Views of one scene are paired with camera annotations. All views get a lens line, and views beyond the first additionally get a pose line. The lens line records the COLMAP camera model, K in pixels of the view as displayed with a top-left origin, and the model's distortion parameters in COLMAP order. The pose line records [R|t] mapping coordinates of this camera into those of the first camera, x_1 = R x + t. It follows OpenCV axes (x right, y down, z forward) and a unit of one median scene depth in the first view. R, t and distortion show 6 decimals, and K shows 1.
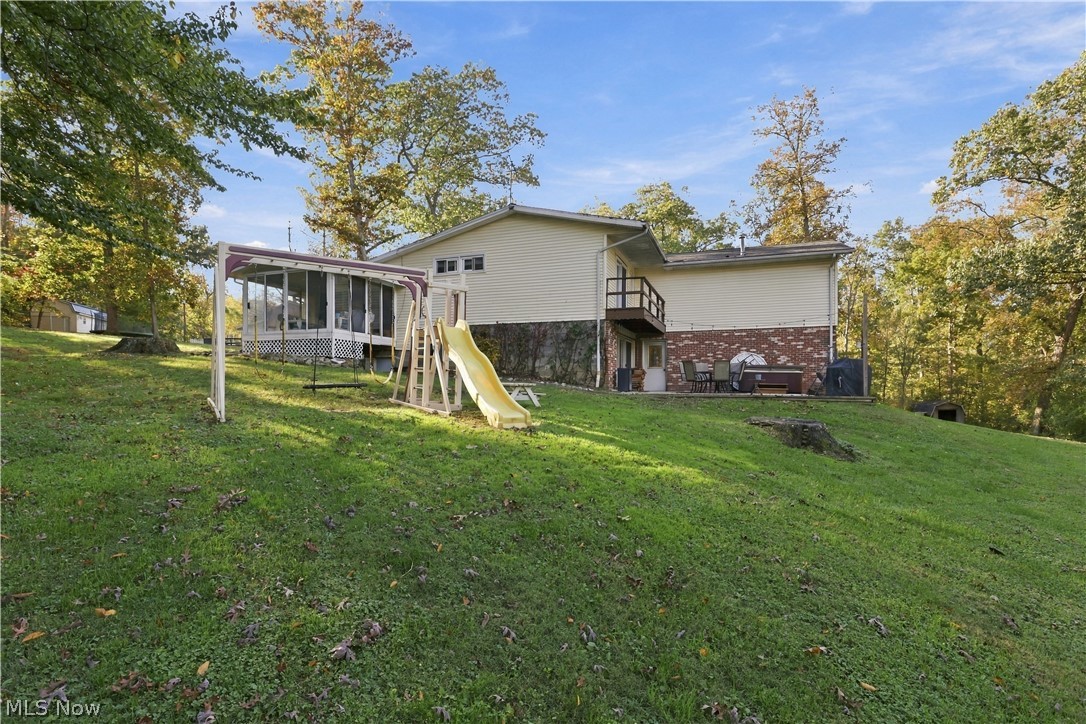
lens RADIAL K [[536.6, 0, 541.6], [0, 536.6, 382.0], [0, 0, 1]] dist [-0.000359, -0.000113]
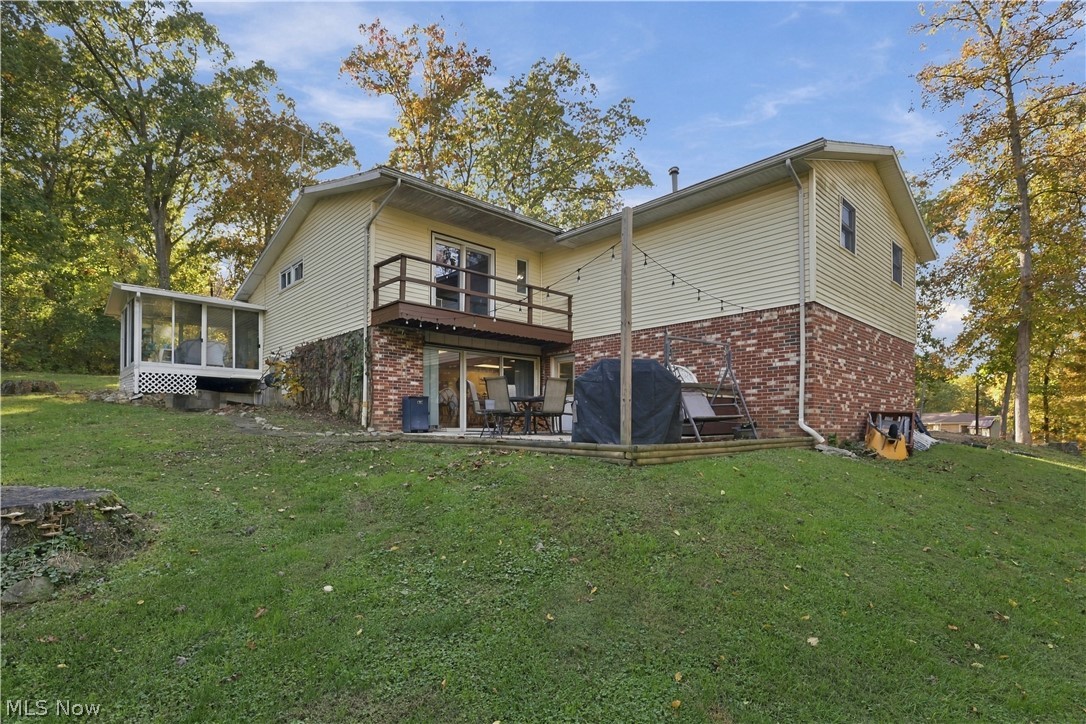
lens RADIAL K [[534.9, 0, 544.0], [0, 534.9, 422.2], [0, 0, 1]] dist [-0.000414, 0.000021]
pose [[0.900576, -0.006267, -0.434654, 0.523285], [0.009006, 0.999950, 0.004243, 0.003823], [0.434606, -0.007735, 0.900588, 0.424162]]
